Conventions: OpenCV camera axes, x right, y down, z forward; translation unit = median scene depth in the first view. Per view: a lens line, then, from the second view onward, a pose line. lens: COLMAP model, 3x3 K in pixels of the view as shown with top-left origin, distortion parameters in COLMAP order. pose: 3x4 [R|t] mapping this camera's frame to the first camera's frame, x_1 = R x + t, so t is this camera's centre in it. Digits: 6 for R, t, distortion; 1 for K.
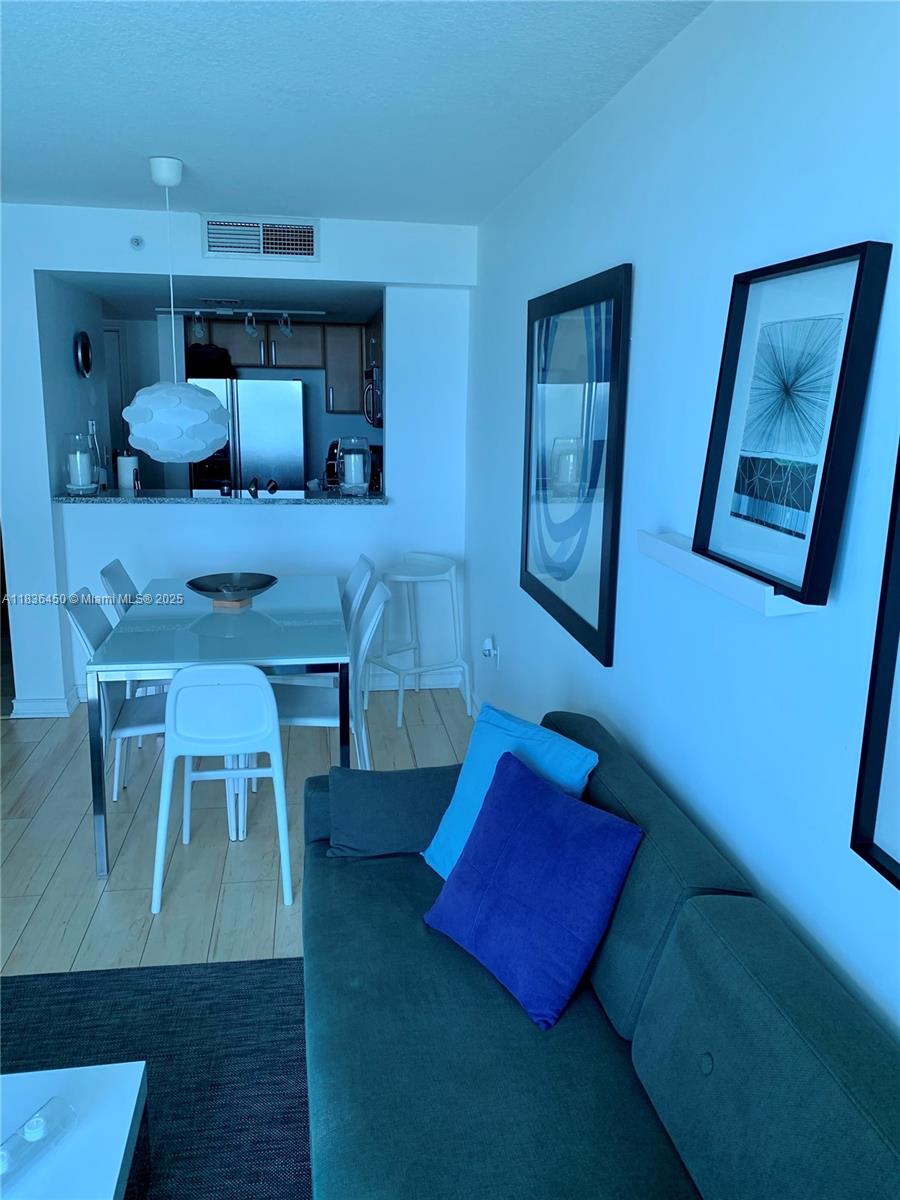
lens RADIAL K [[916.8, 0, 450.8], [0, 916.8, 599.1], [0, 0, 1]] dist [0.035747, -0.037968]
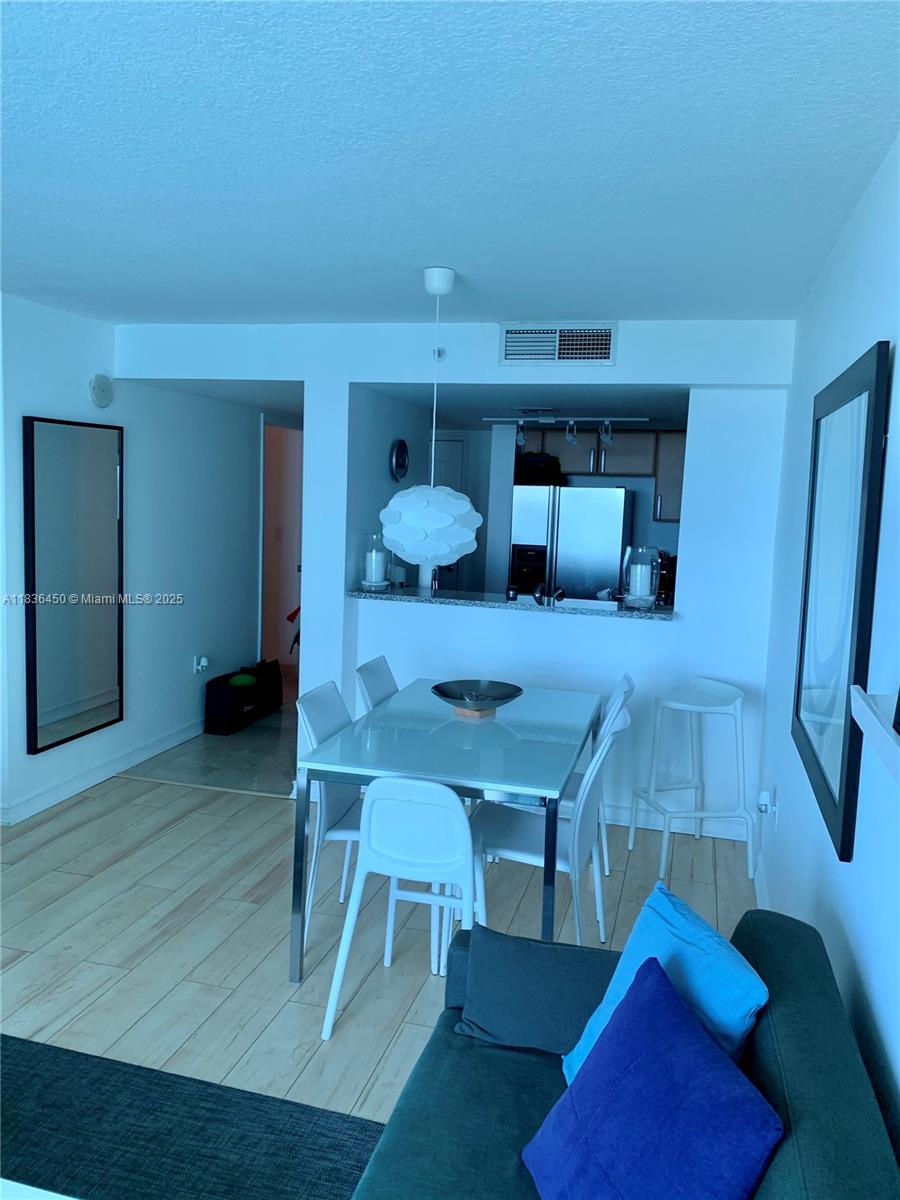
lens RADIAL K [[916.8, 0, 447.2], [0, 916.8, 592.8], [0, 0, 1]] dist [0.035747, -0.037968]
pose [[0.913601, 0.060917, -0.402022, 0.099048], [-0.110096, 0.988841, -0.100360, -0.018101], [0.391422, 0.135950, 0.910113, 0.098889]]
